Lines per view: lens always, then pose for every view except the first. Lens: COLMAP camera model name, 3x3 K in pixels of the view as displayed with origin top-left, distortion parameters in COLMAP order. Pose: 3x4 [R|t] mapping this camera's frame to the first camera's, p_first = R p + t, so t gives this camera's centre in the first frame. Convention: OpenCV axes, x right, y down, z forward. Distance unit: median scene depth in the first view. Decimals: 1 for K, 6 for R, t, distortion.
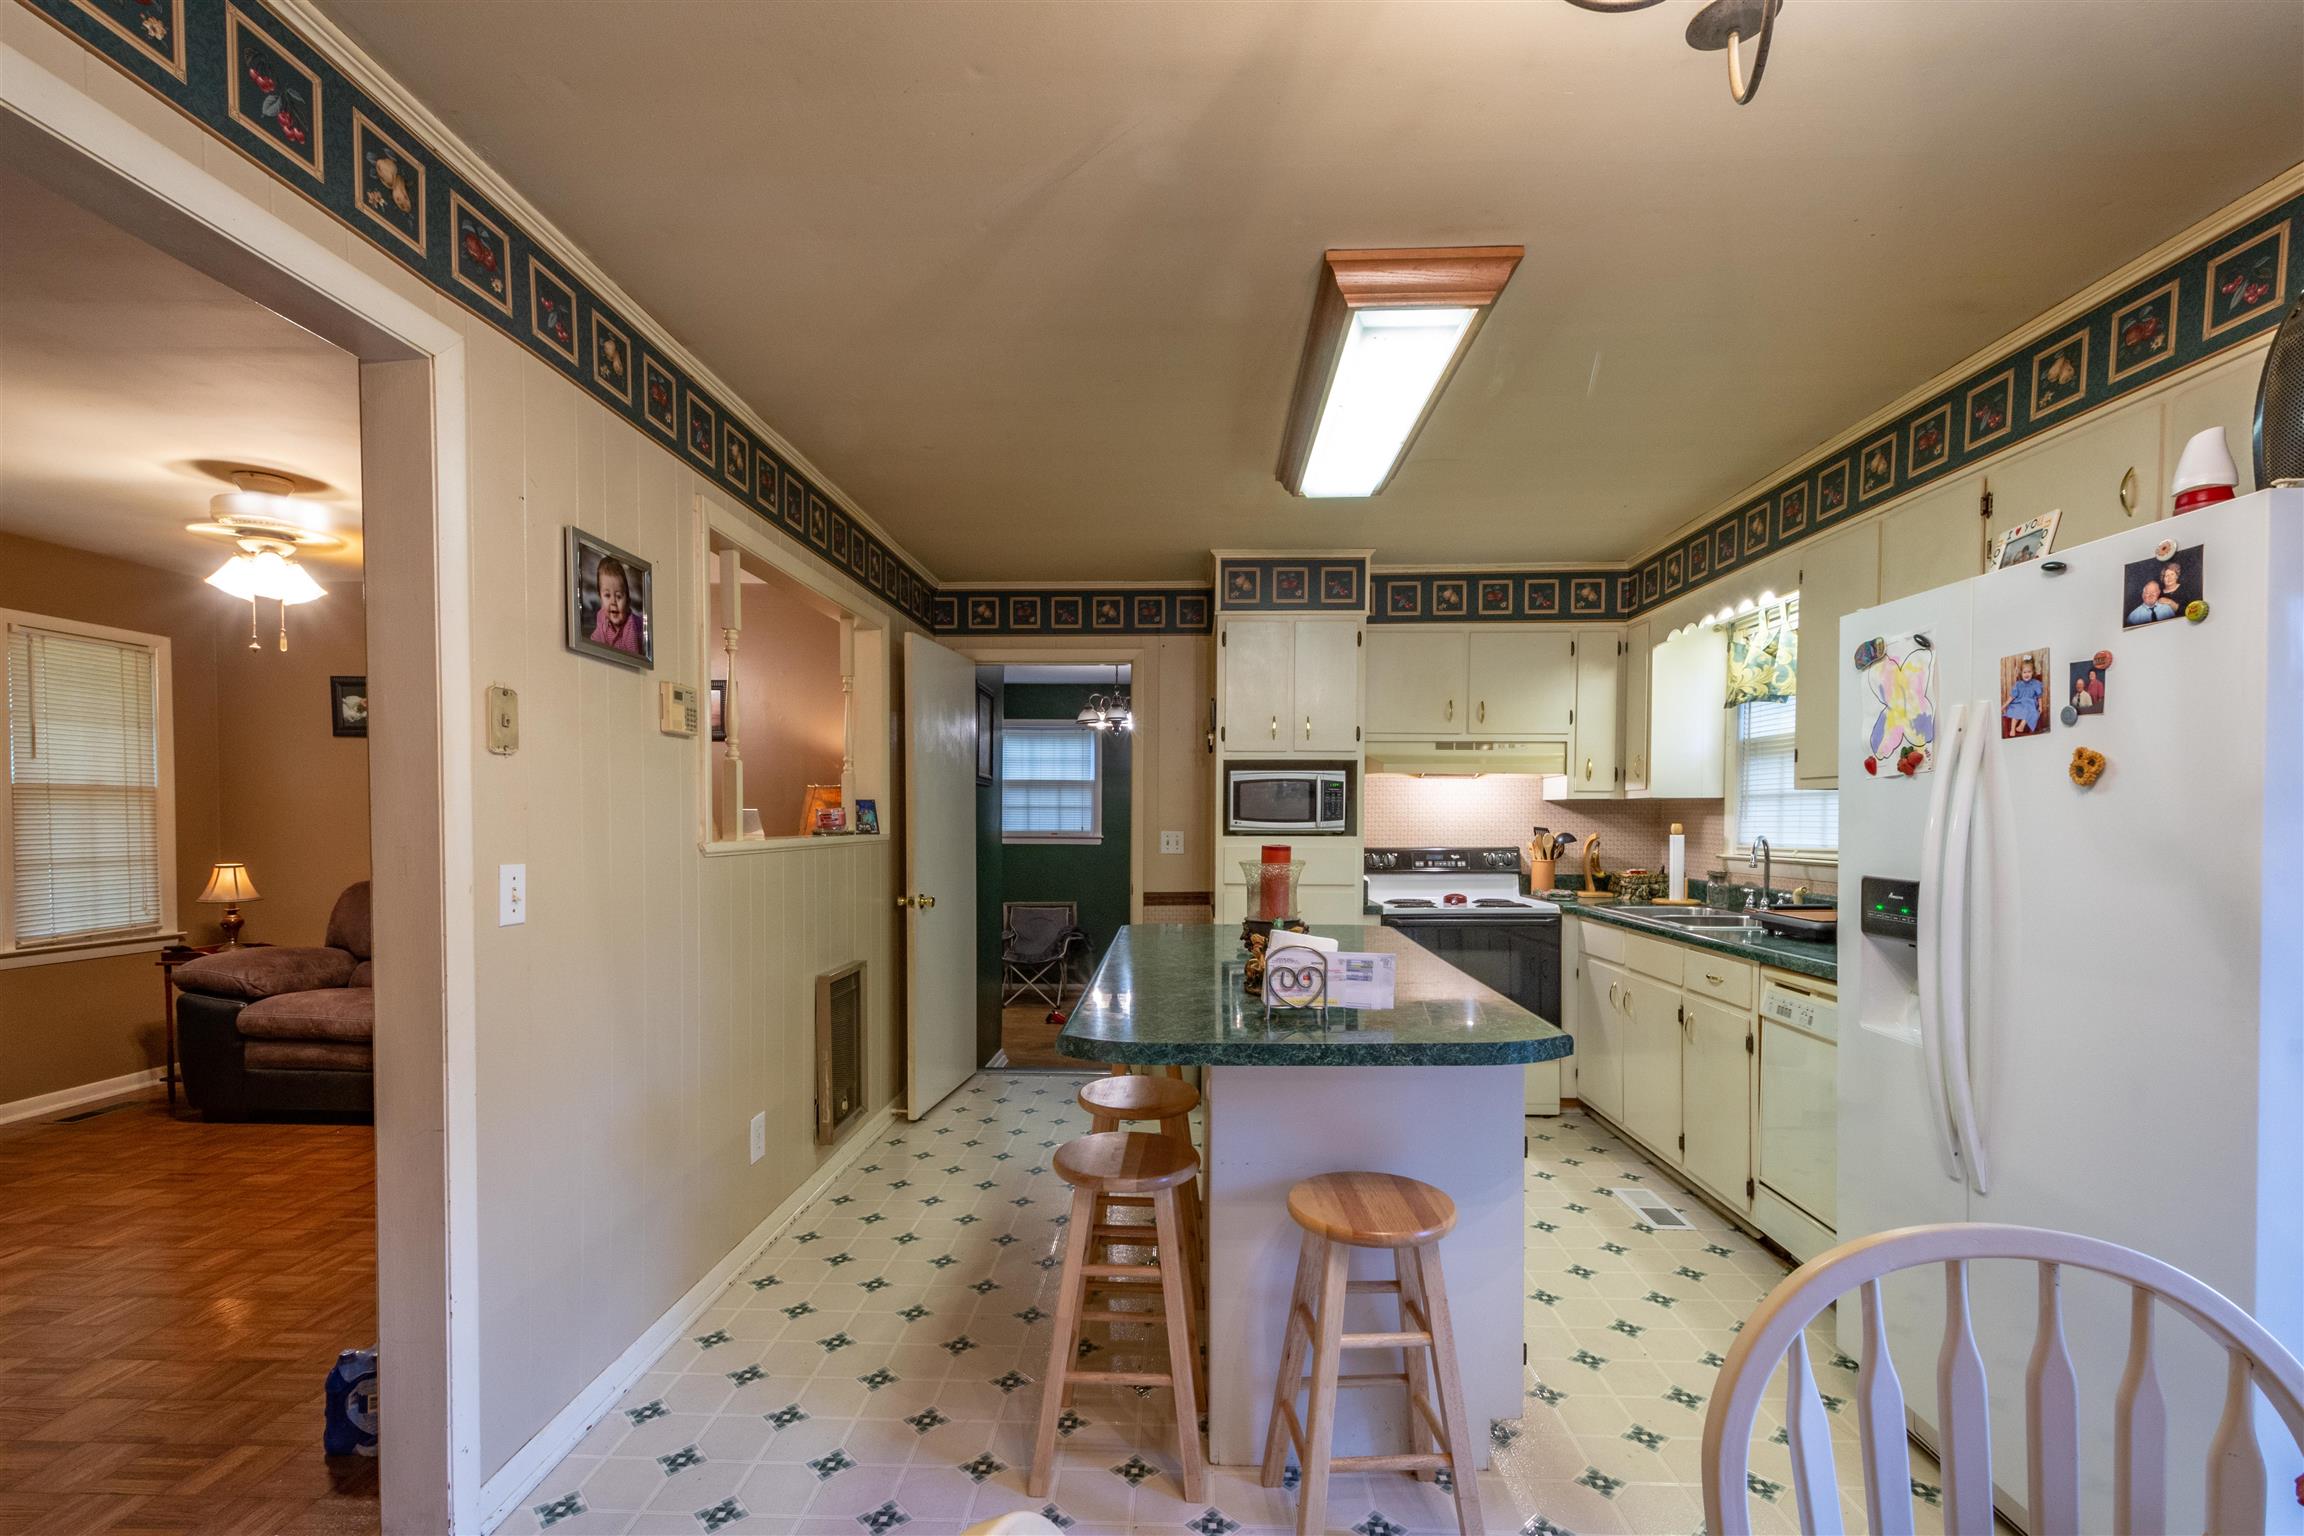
lens RADIAL K [[1006.9, 0, 1151.8], [0, 1006.9, 841.1], [0, 0, 1]] dist [0.015907, -0.005641]
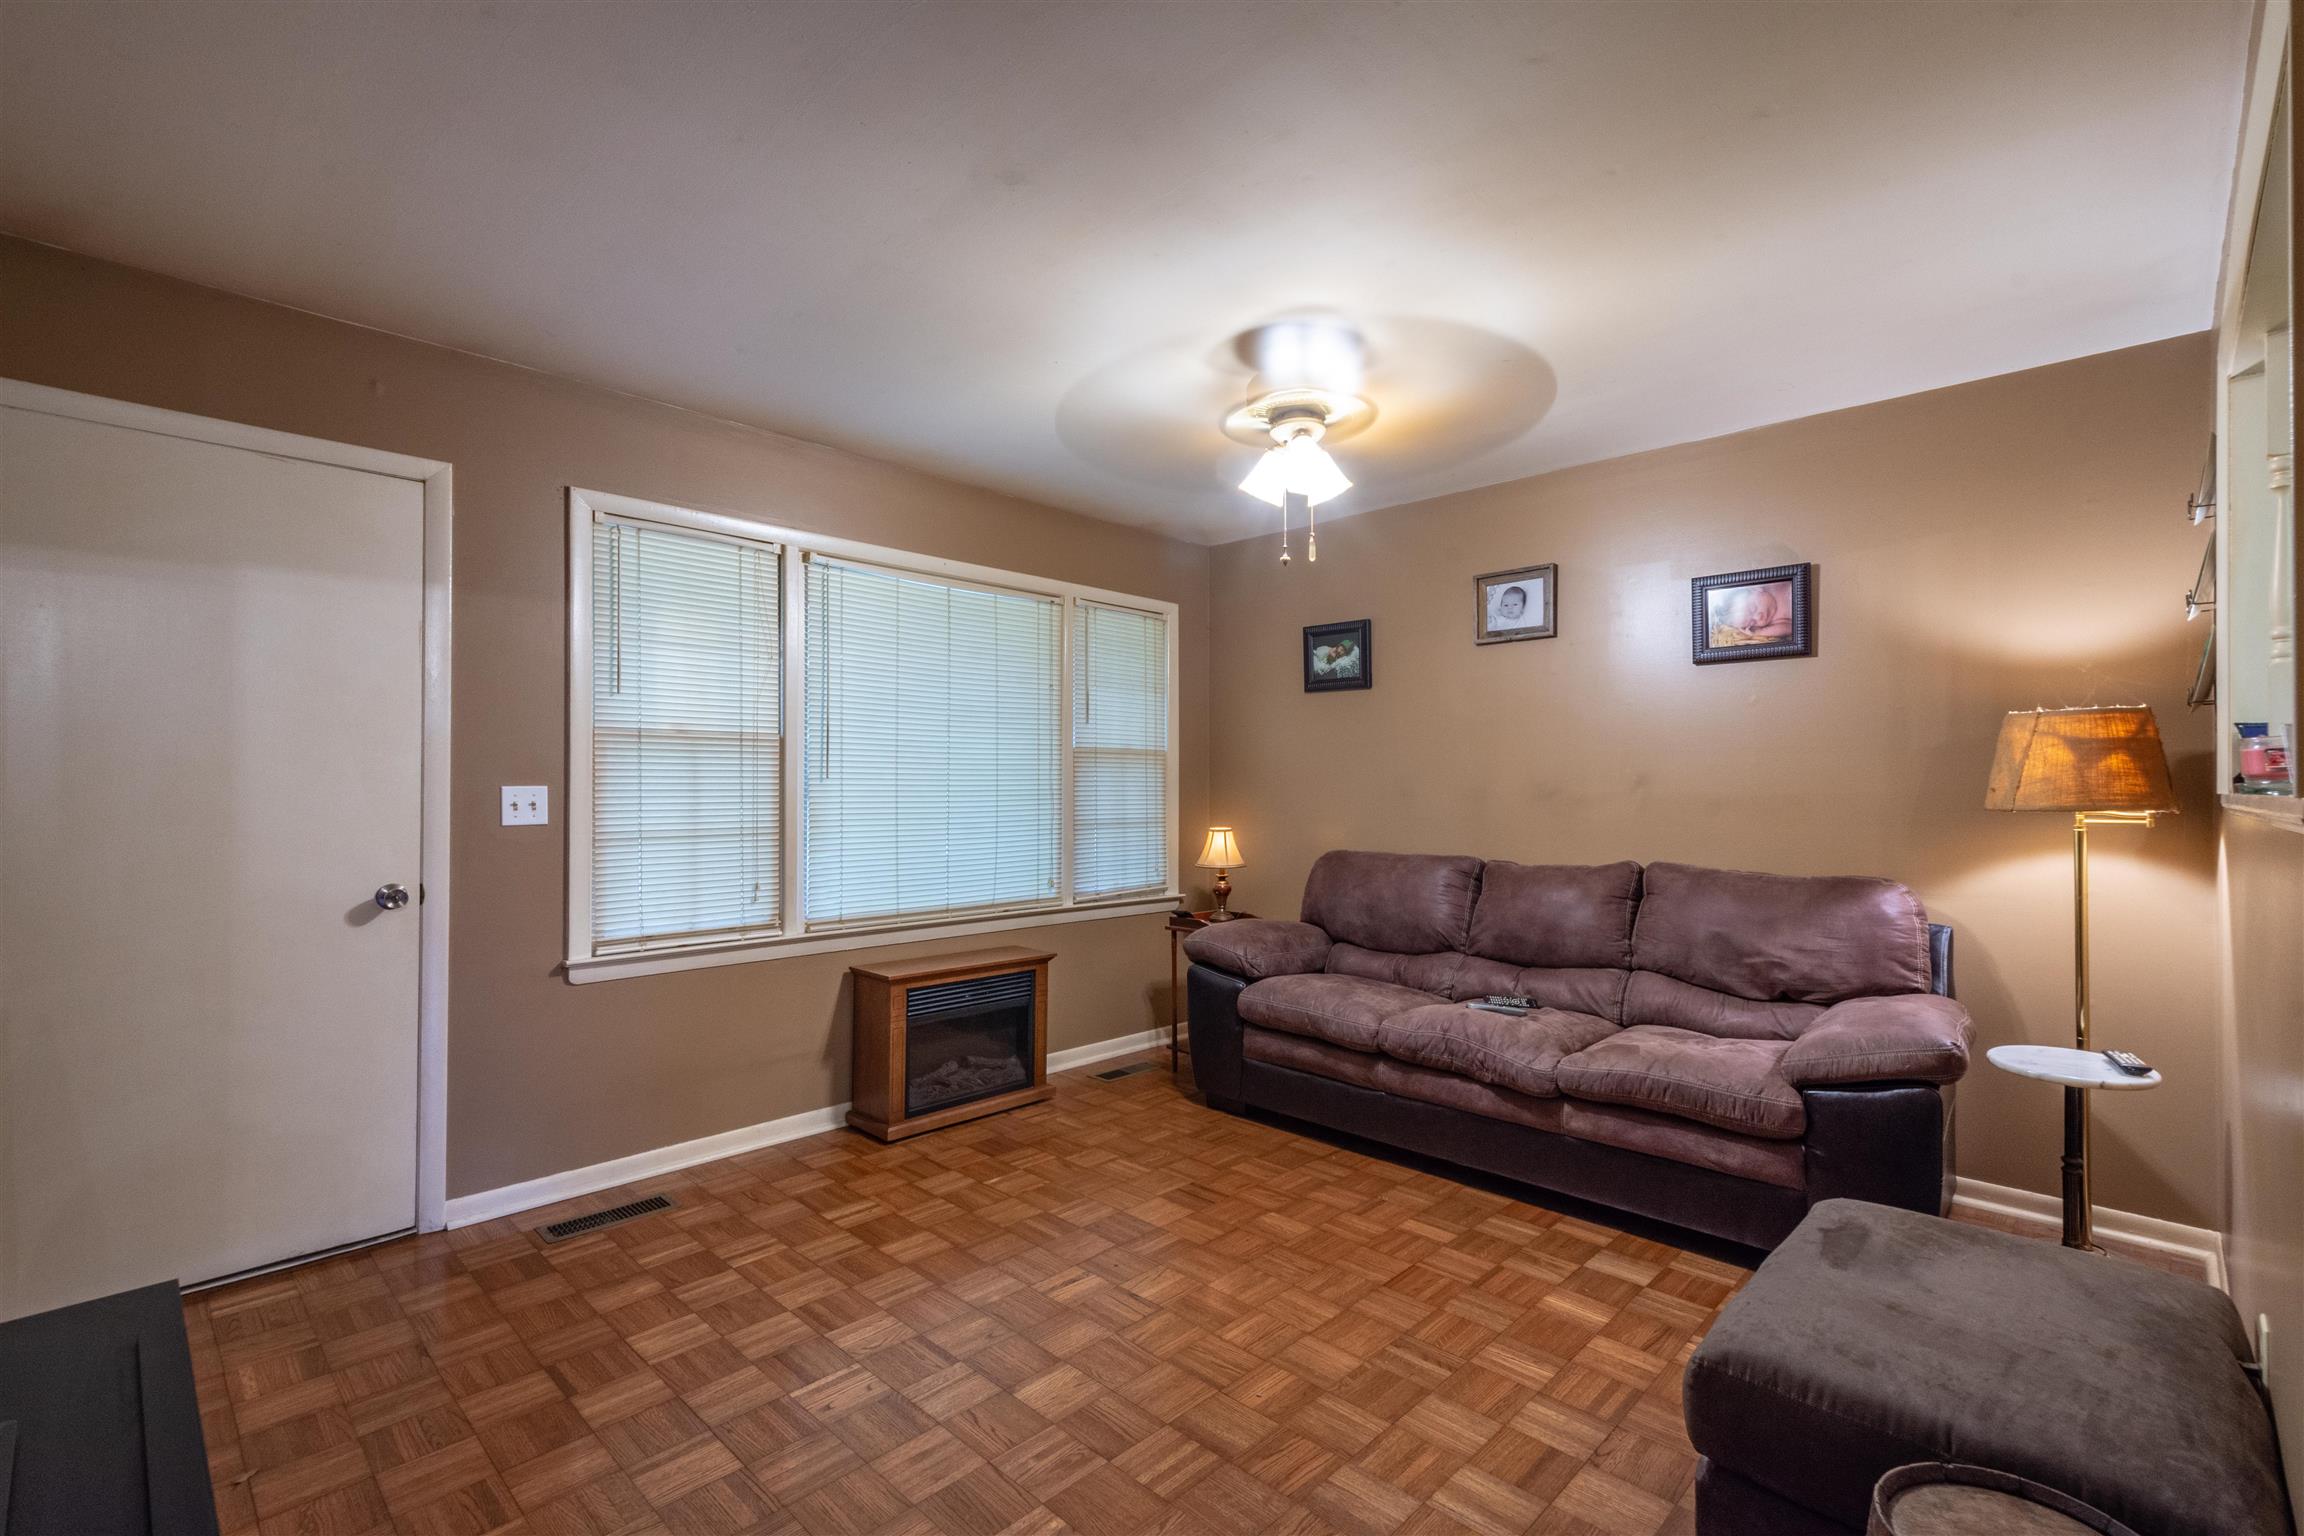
lens RADIAL K [[1006.9, 0, 1179.1], [0, 1006.9, 782.7], [0, 0, 1]] dist [0.015907, -0.005641]
pose [[0.748681, -0.007667, -0.662886, -0.357798], [-0.013931, 0.999530, -0.027295, 0.007322], [0.662784, 0.029670, 0.748223, 0.302528]]
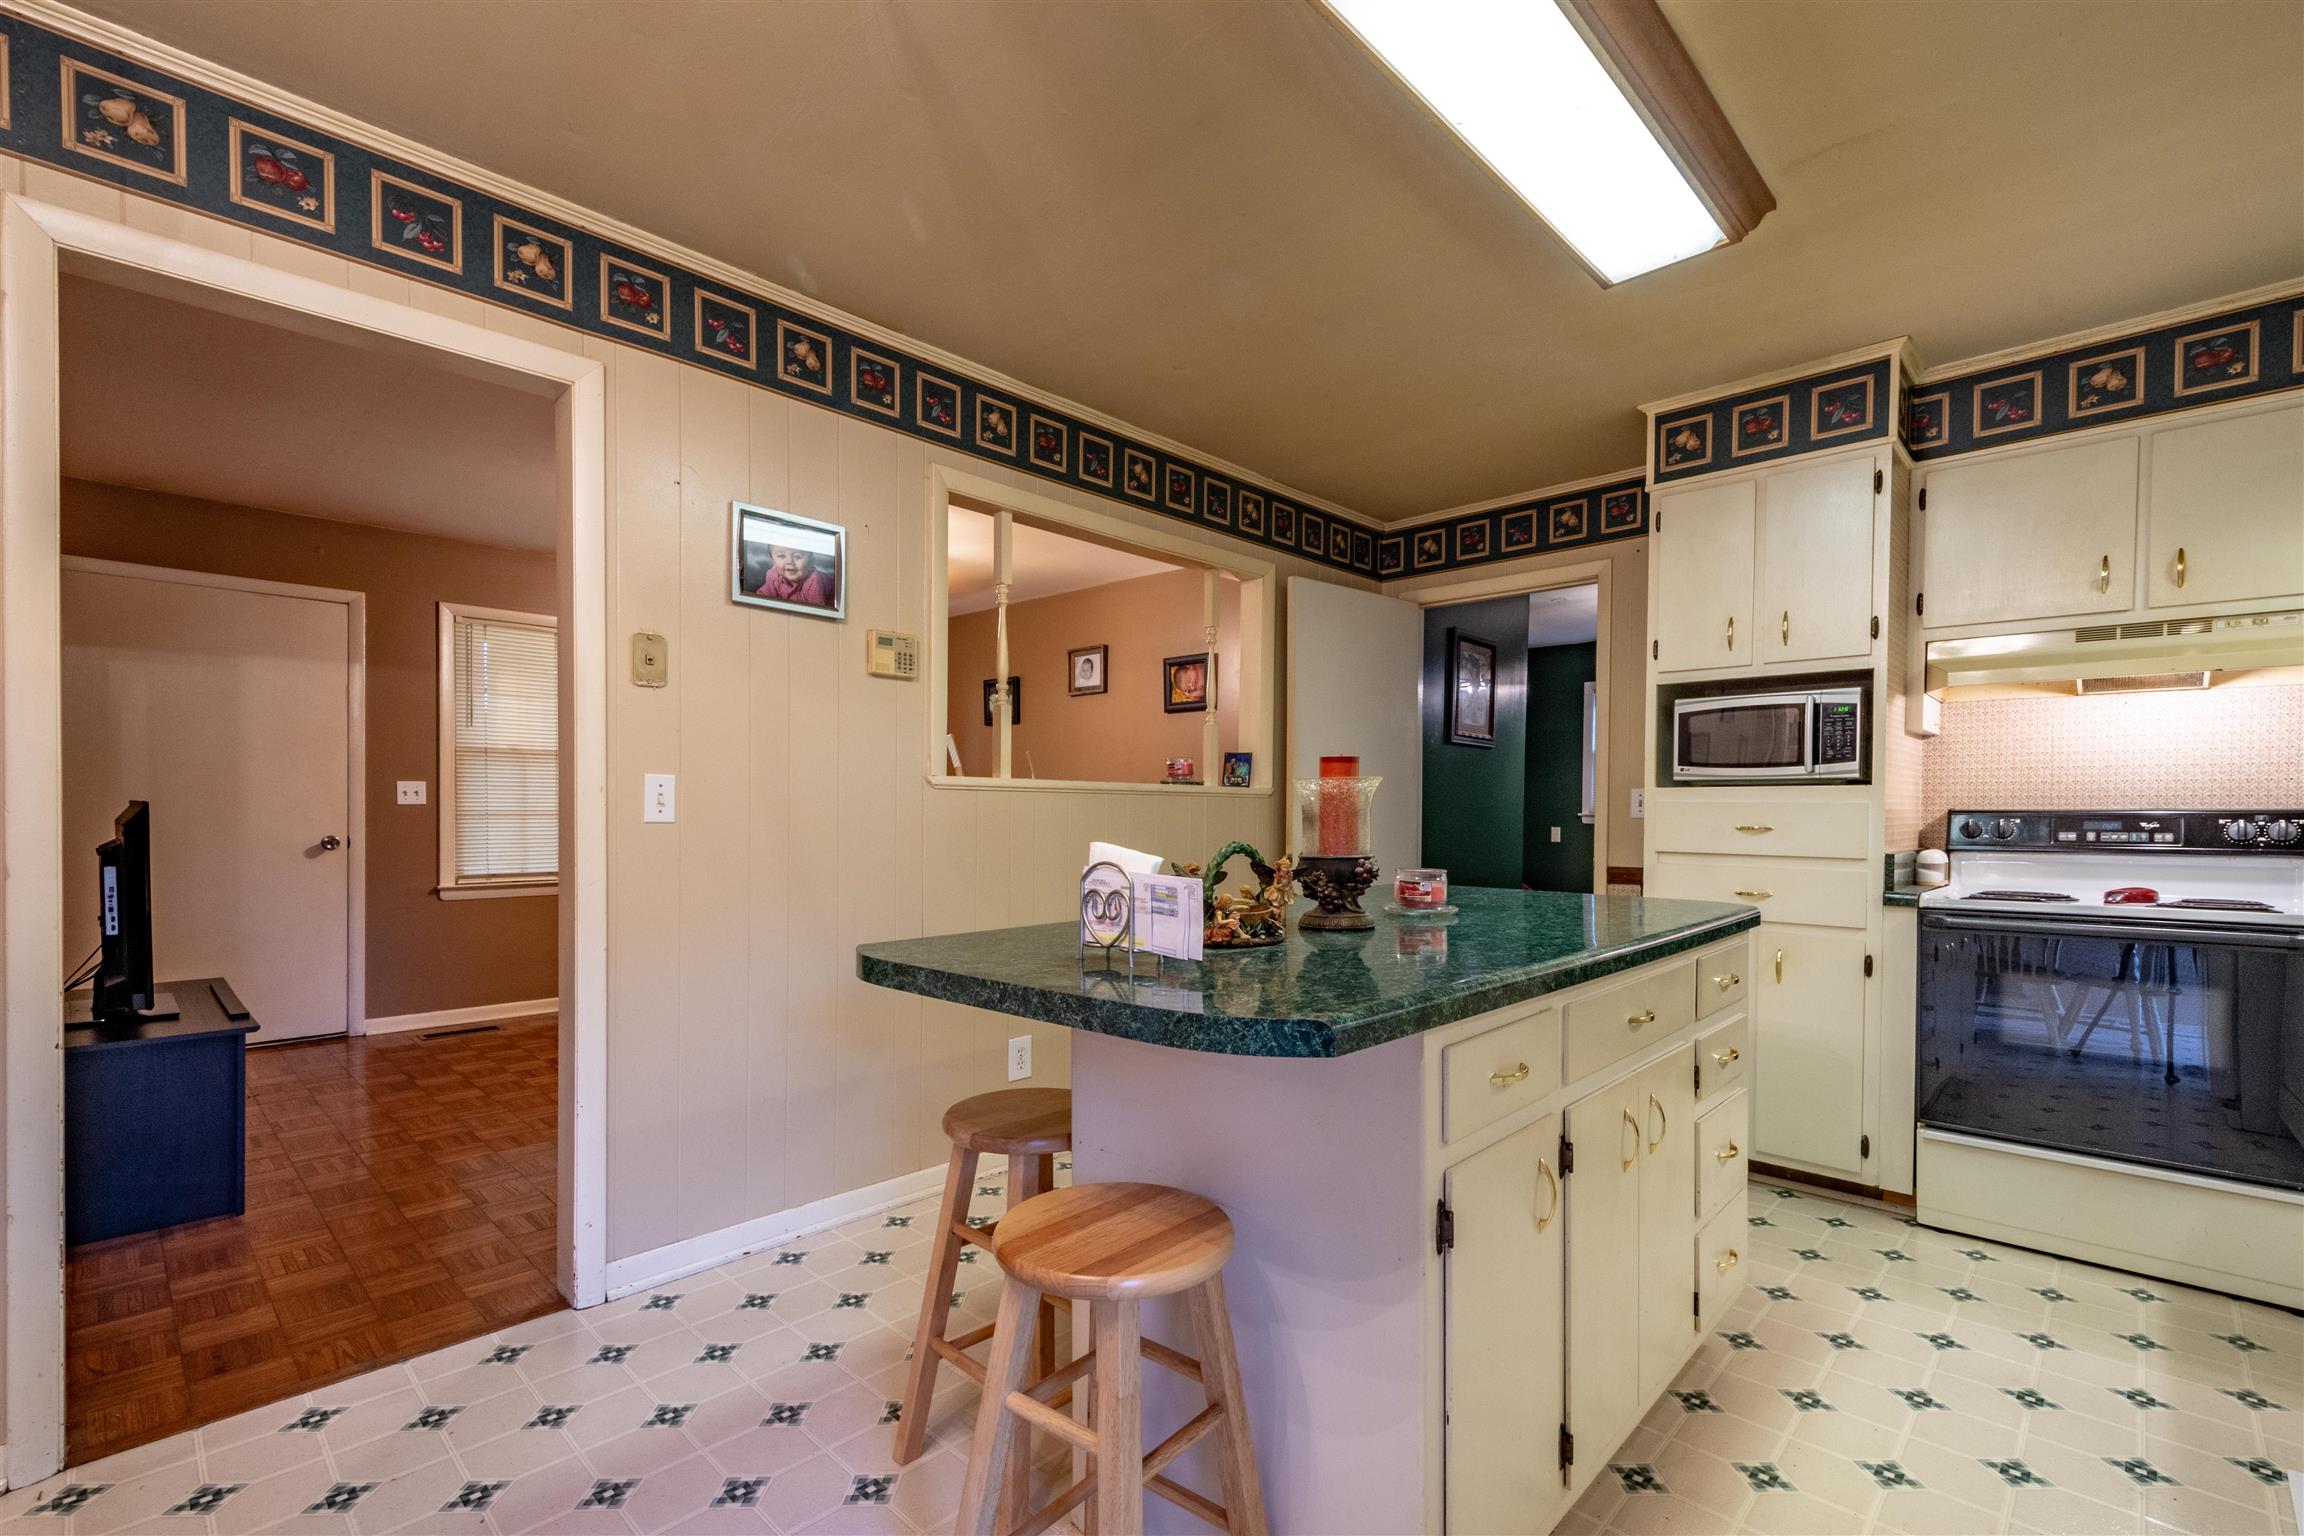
lens RADIAL K [[1006.9, 0, 1174.5], [0, 1006.9, 823.3], [0, 0, 1]] dist [0.015907, -0.005641]
pose [[0.751834, 0.011069, -0.659260, 0.313599], [-0.021751, 0.999731, -0.008020, 0.037031], [0.658994, 0.020369, 0.751873, 0.221513]]
